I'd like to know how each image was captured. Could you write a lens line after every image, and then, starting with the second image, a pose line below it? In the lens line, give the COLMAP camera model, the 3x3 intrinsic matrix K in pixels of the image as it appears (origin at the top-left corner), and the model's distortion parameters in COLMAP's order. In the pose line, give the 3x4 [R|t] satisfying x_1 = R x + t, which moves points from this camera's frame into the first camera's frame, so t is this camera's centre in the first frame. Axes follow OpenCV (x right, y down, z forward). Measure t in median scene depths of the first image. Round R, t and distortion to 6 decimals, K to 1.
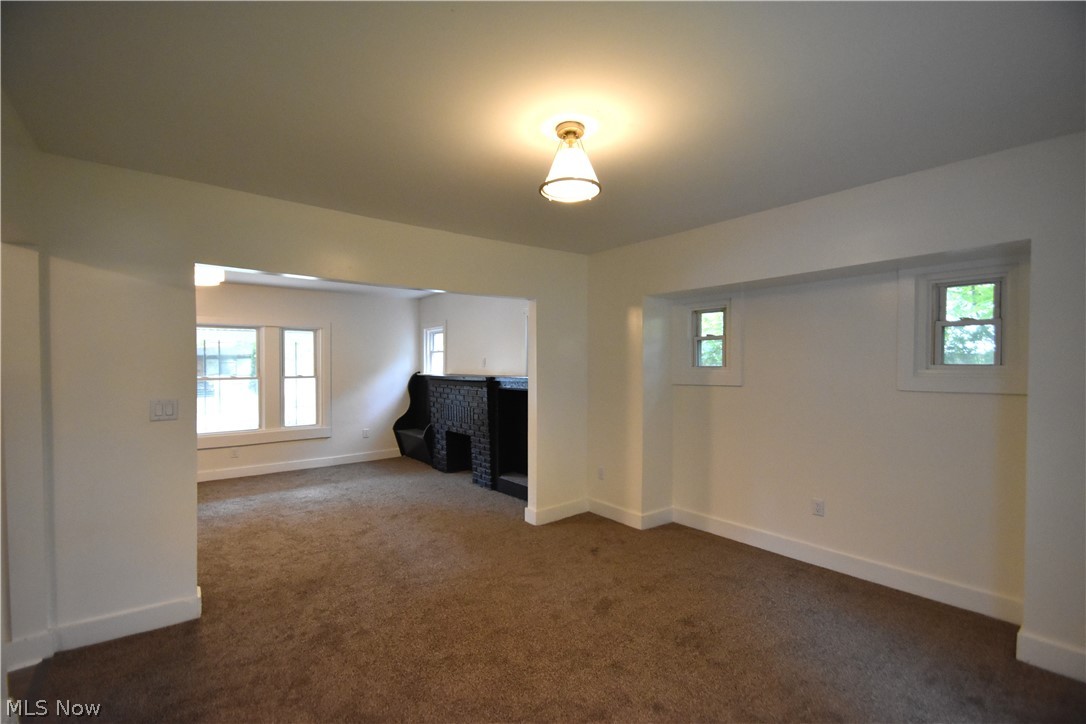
lens RADIAL K [[475.5, 0, 541.1], [0, 475.5, 364.3], [0, 0, 1]] dist [0.010592, -0.013109]
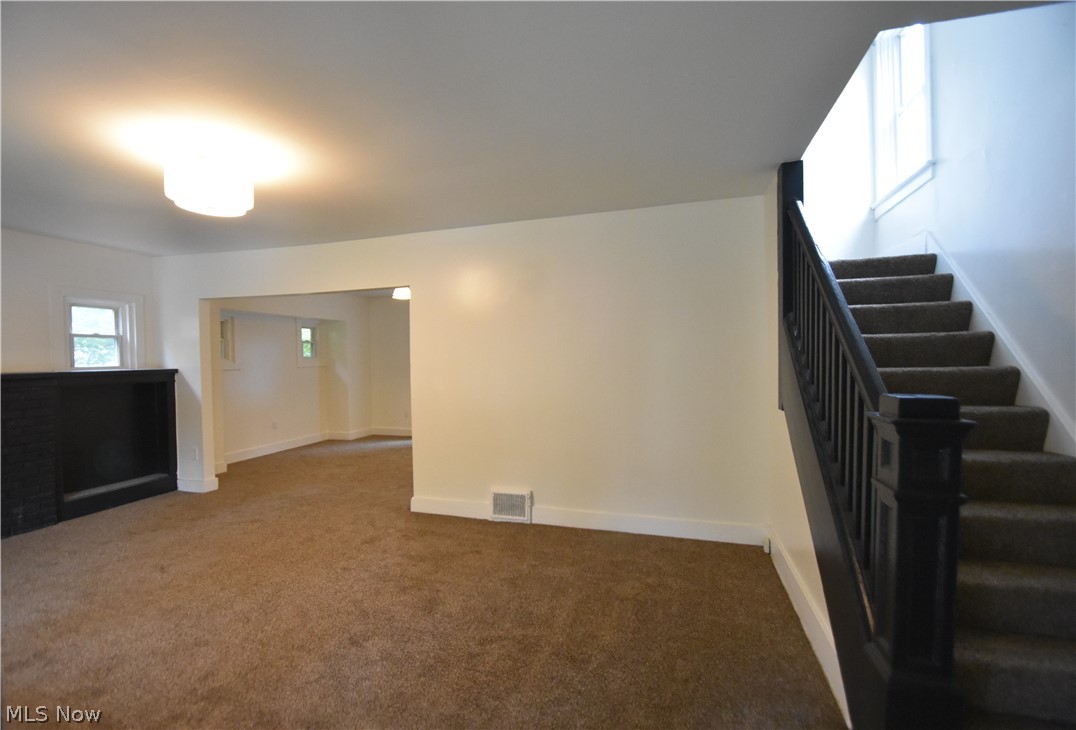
lens RADIAL K [[473.6, 0, 527.2], [0, 473.6, 375.7], [0, 0, 1]] dist [-0.011674, -0.001476]
pose [[-0.564735, -0.018021, 0.825076, -1.392179], [0.016617, 0.999311, 0.033200, 0.024284], [-0.825105, 0.032460, -0.564046, 0.988157]]
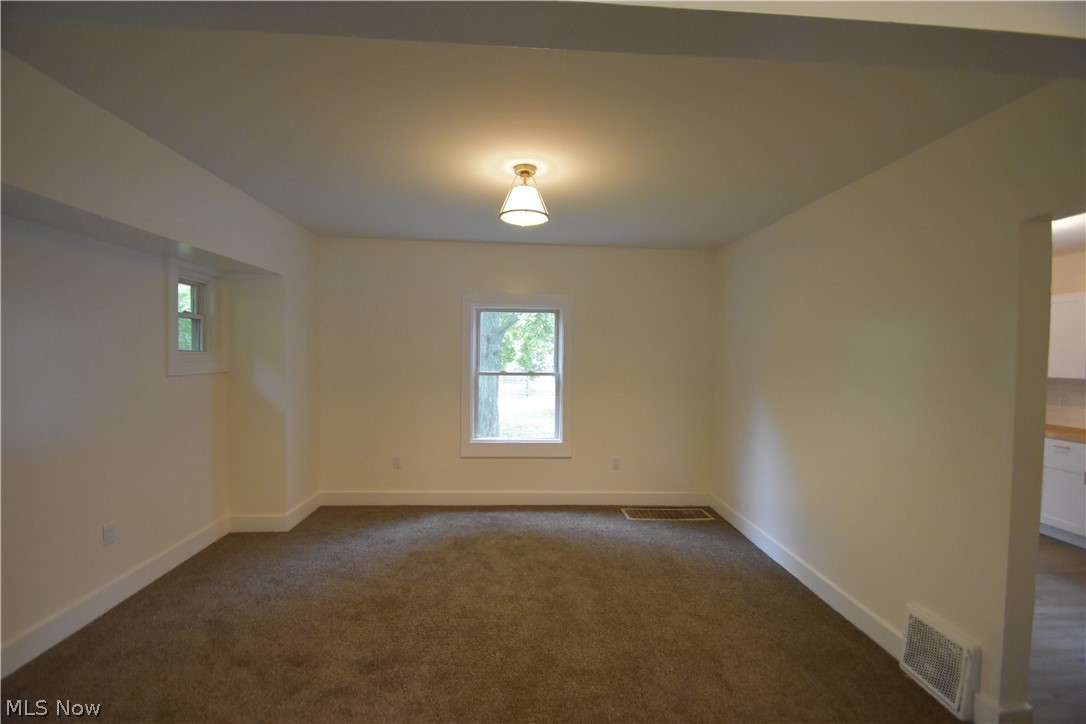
lens RADIAL K [[475.5, 0, 542.8], [0, 475.5, 362.2], [0, 0, 1]] dist [0.010592, -0.013109]
pose [[-0.819383, -0.022351, 0.572811, -0.342763], [-0.012470, 0.999698, 0.021169, -0.005281], [-0.573111, 0.010203, -0.819414, 0.965434]]
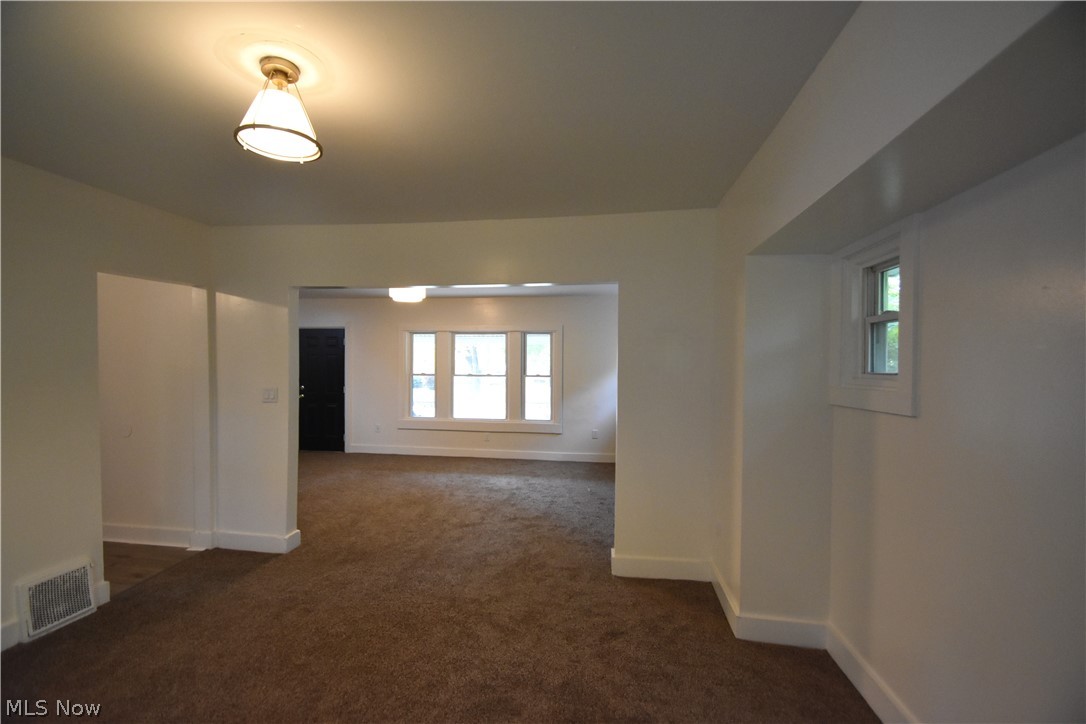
lens RADIAL K [[475.5, 0, 540.9], [0, 475.5, 366.5], [0, 0, 1]] dist [0.010592, -0.013109]
pose [[0.688879, 0.011564, -0.724784, 0.450627], [-0.011292, 0.999923, 0.005221, -0.001571], [0.724788, 0.004588, 0.688956, 0.370484]]
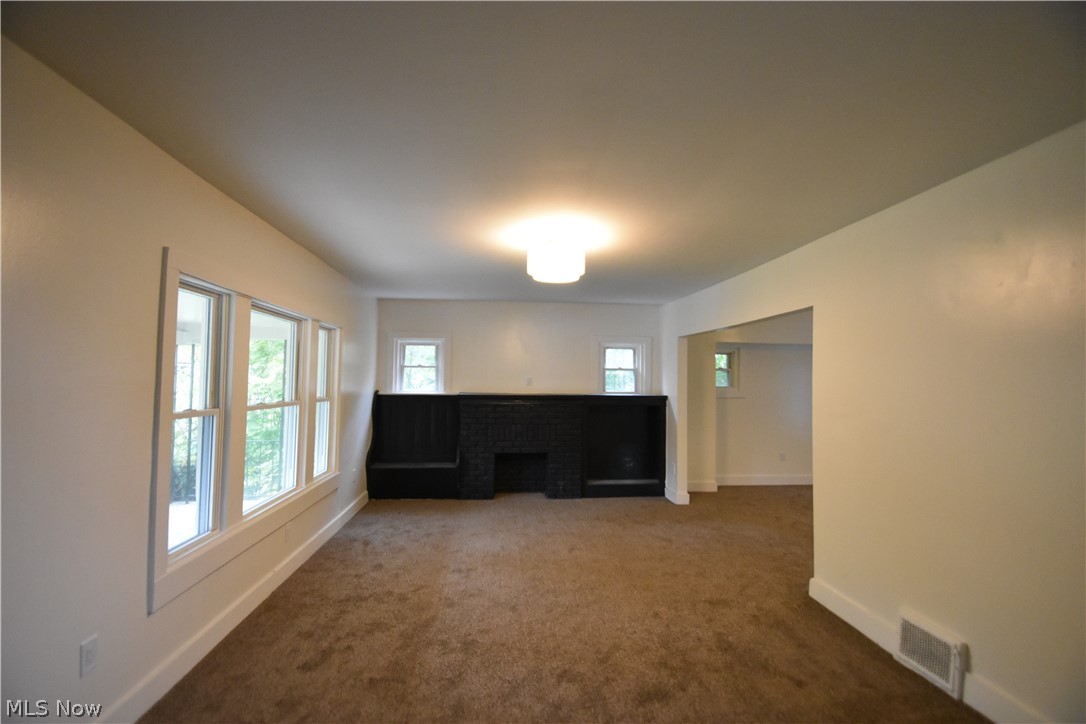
lens RADIAL K [[475.5, 0, 546.5], [0, 475.5, 362.5], [0, 0, 1]] dist [0.010592, -0.013109]
pose [[0.541149, 0.041848, 0.839885, -1.345738], [-0.014082, 0.999072, -0.040706, -0.003872], [-0.840809, 0.010200, 0.541236, 0.583753]]
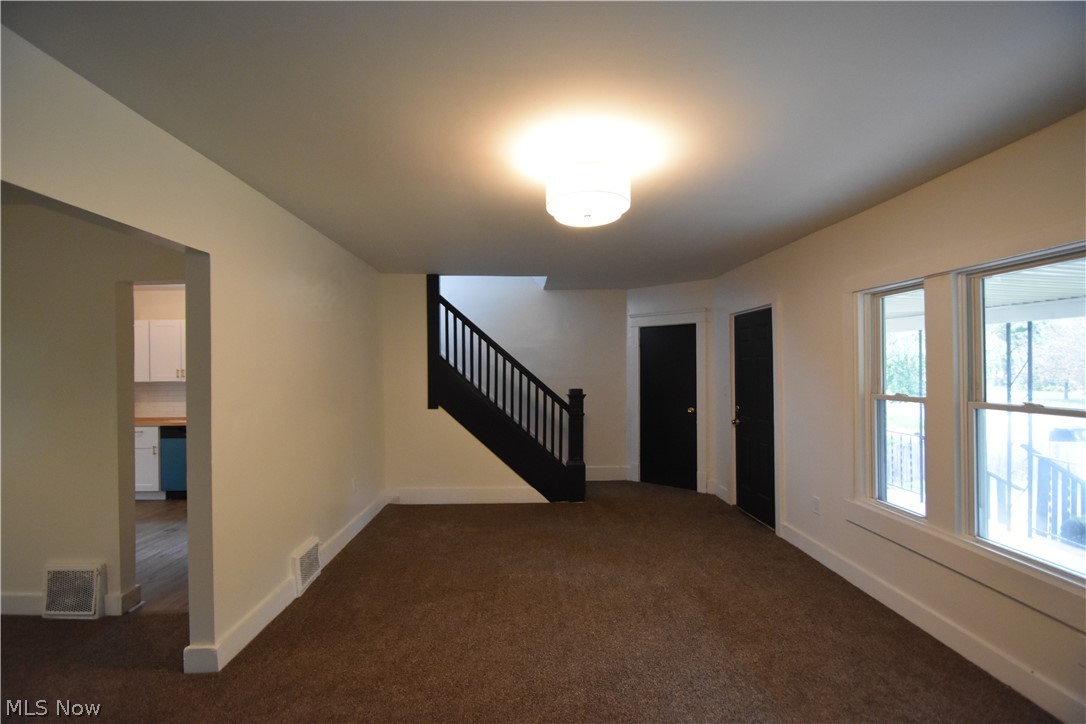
lens RADIAL K [[475.5, 0, 546.9], [0, 475.5, 370.9], [0, 0, 1]] dist [0.010592, -0.013109]
pose [[-0.601718, 0.008628, -0.798662, -0.277142], [0.004489, 0.999962, 0.007421, -0.002767], [0.798696, 0.000880, -0.601734, 1.253529]]
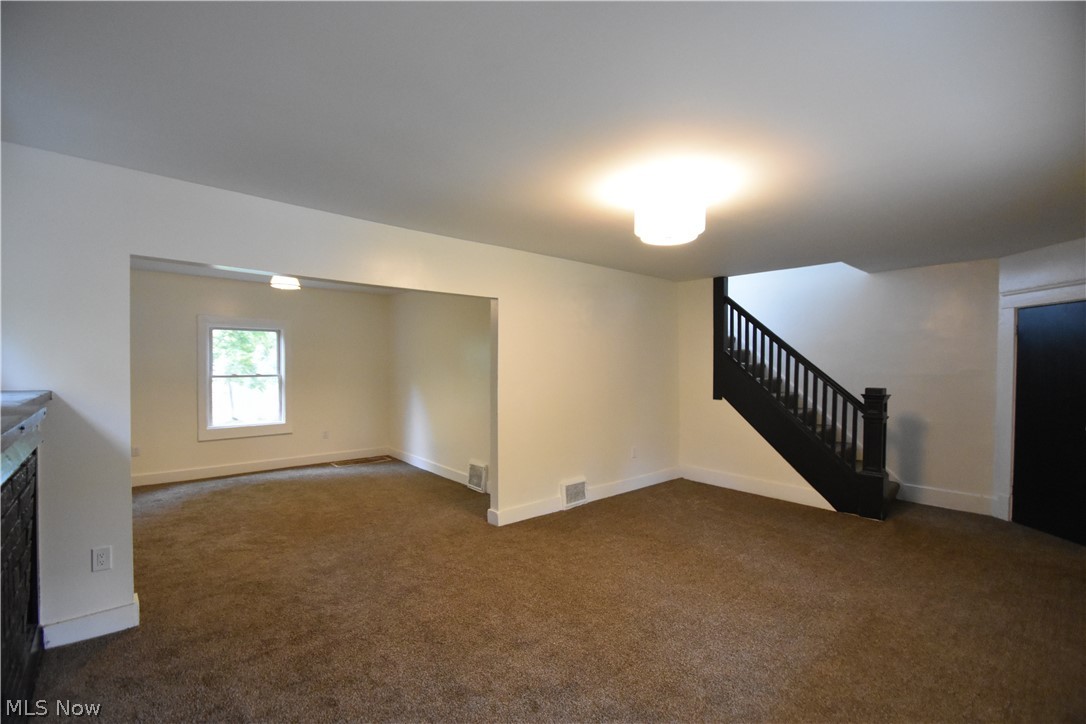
lens RADIAL K [[475.5, 0, 538.3], [0, 475.5, 363.6], [0, 0, 1]] dist [0.010592, -0.013109]
pose [[-0.999012, -0.003154, -0.044337, -0.506846], [-0.003462, 0.999970, 0.006874, -0.006597], [0.044314, 0.007020, -0.998993, 1.608258]]
